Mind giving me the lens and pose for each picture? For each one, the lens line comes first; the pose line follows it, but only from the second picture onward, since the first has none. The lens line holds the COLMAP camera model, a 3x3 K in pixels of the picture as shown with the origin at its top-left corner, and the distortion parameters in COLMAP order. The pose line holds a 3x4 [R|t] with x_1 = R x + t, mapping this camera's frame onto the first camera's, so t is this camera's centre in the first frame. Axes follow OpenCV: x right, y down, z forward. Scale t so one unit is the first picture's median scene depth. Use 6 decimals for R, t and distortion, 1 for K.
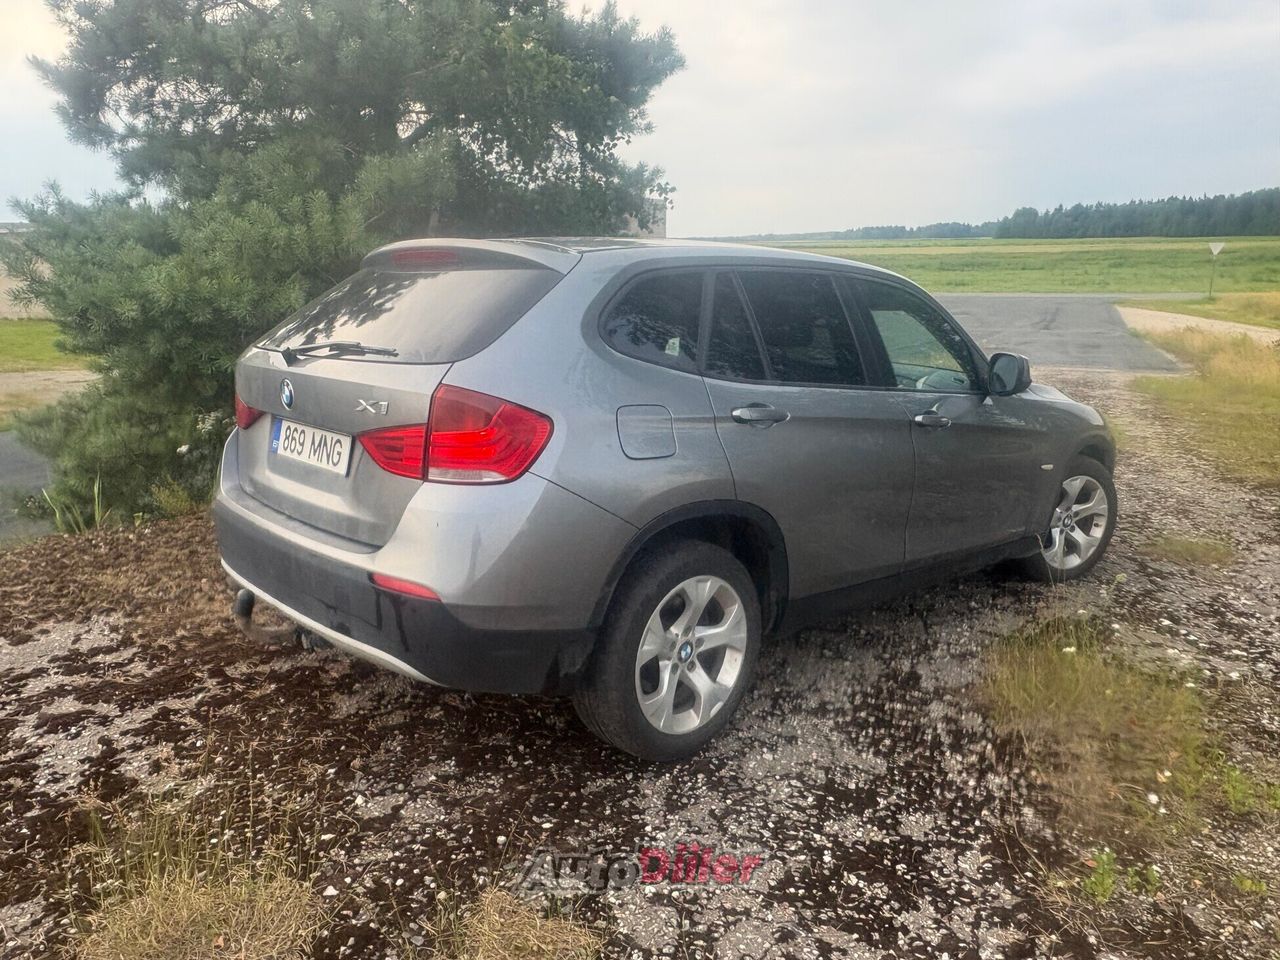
lens RADIAL K [[935.0, 0, 634.3], [0, 935.0, 477.4], [0, 0, 1]] dist [-0.007111, -0.001367]
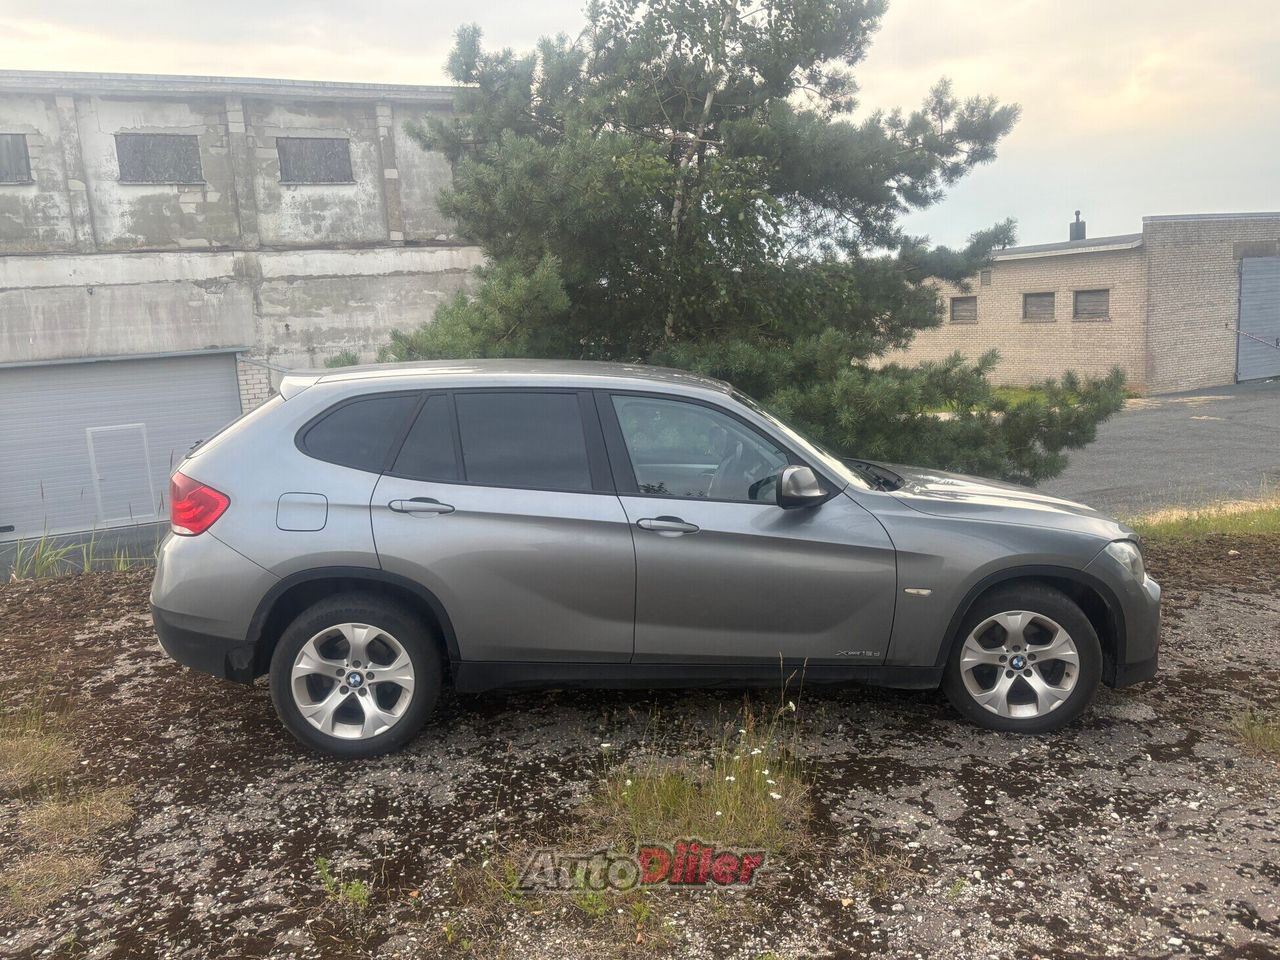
lens RADIAL K [[1037.1, 0, 640.5], [0, 1037.1, 485.0], [0, 0, 1]] dist [0.000812, 0.015358]
pose [[0.790680, 0.066674, -0.608588, 1.307582], [-0.100586, 0.994691, -0.021708, -0.101621], [0.603910, 0.078380, 0.793189, 0.050910]]
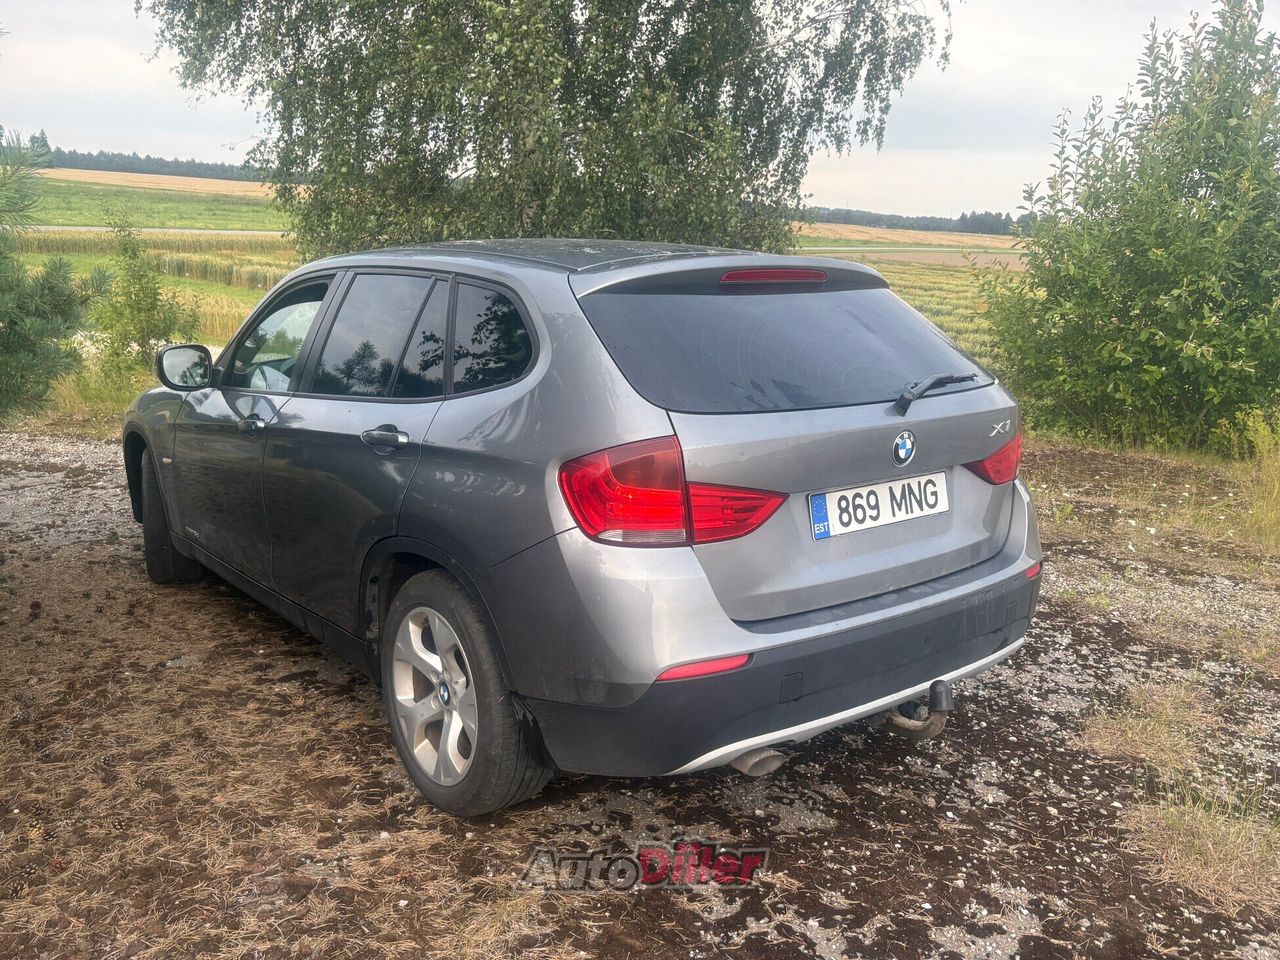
lens RADIAL K [[1029.4, 0, 635.5], [0, 1029.4, 476.5], [0, 0, 1]] dist [0.007136, 0.002613]
pose [[0.080250, -0.198711, 0.976767, -1.336493], [0.189707, 0.965061, 0.180743, -0.284712], [-0.978556, 0.170794, 0.115143, 1.138564]]
